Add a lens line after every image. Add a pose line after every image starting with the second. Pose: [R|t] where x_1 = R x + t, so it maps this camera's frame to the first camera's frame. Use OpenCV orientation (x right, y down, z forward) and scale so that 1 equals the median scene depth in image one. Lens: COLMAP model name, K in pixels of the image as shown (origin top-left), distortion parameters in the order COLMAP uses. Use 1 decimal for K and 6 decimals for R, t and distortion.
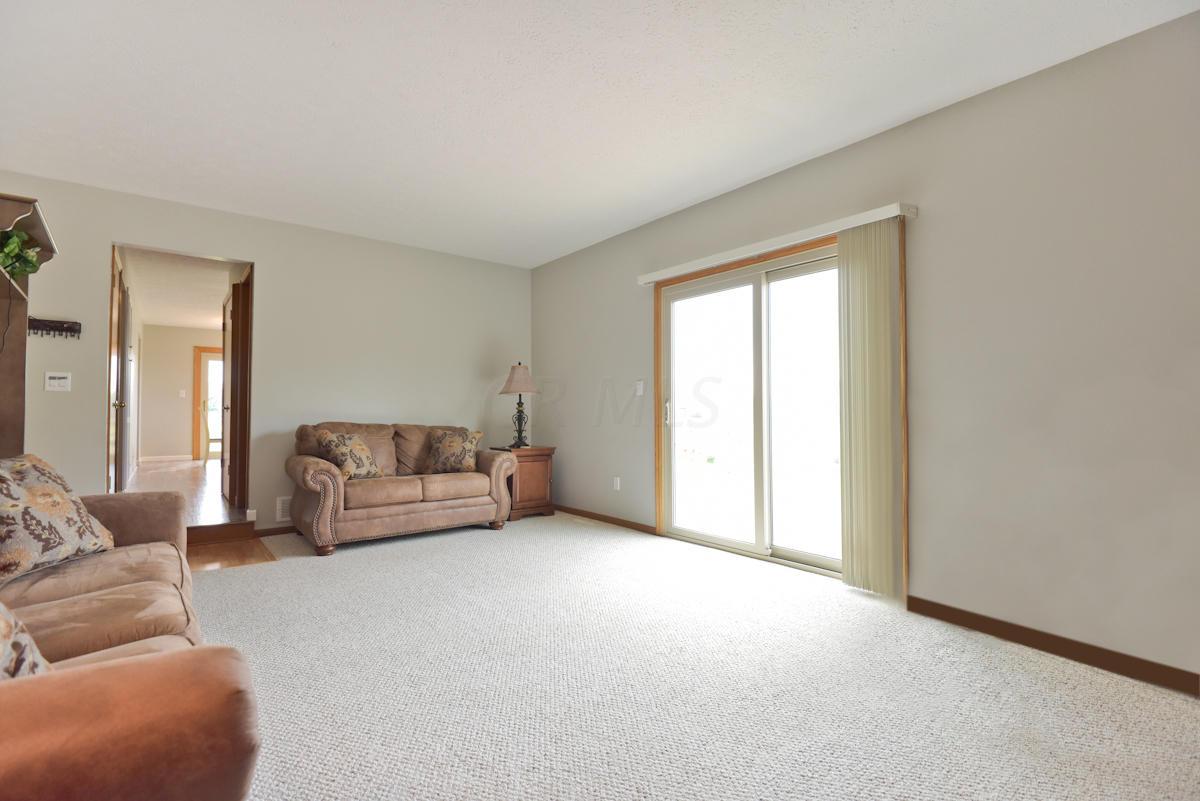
lens RADIAL K [[547.9, 0, 597.4], [0, 547.9, 401.4], [0, 0, 1]] dist [0.000605, -0.011079]
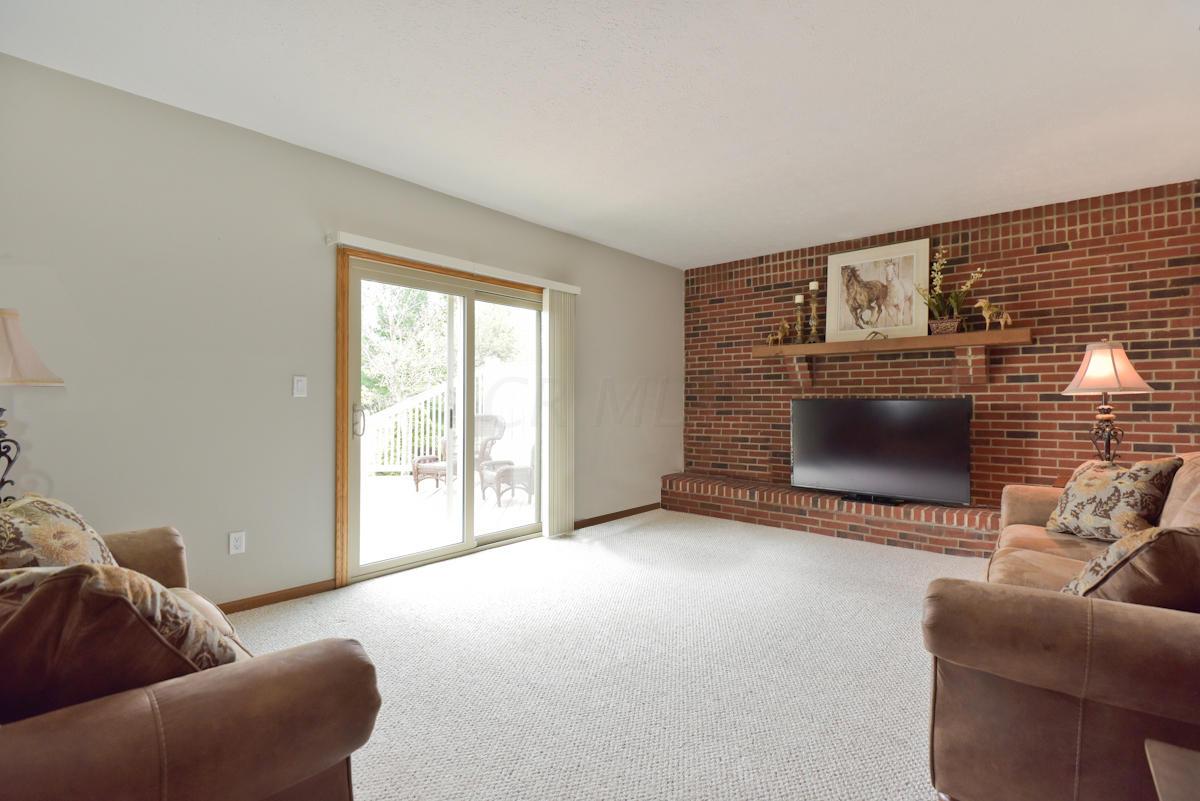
lens RADIAL K [[565.5, 0, 600.1], [0, 565.5, 392.9], [0, 0, 1]] dist [0.001141, -0.012900]
pose [[-0.191479, 0.013394, 0.981405, -0.771356], [-0.019269, 0.999663, -0.017403, -0.013712], [-0.981307, -0.022243, -0.191157, 0.872556]]
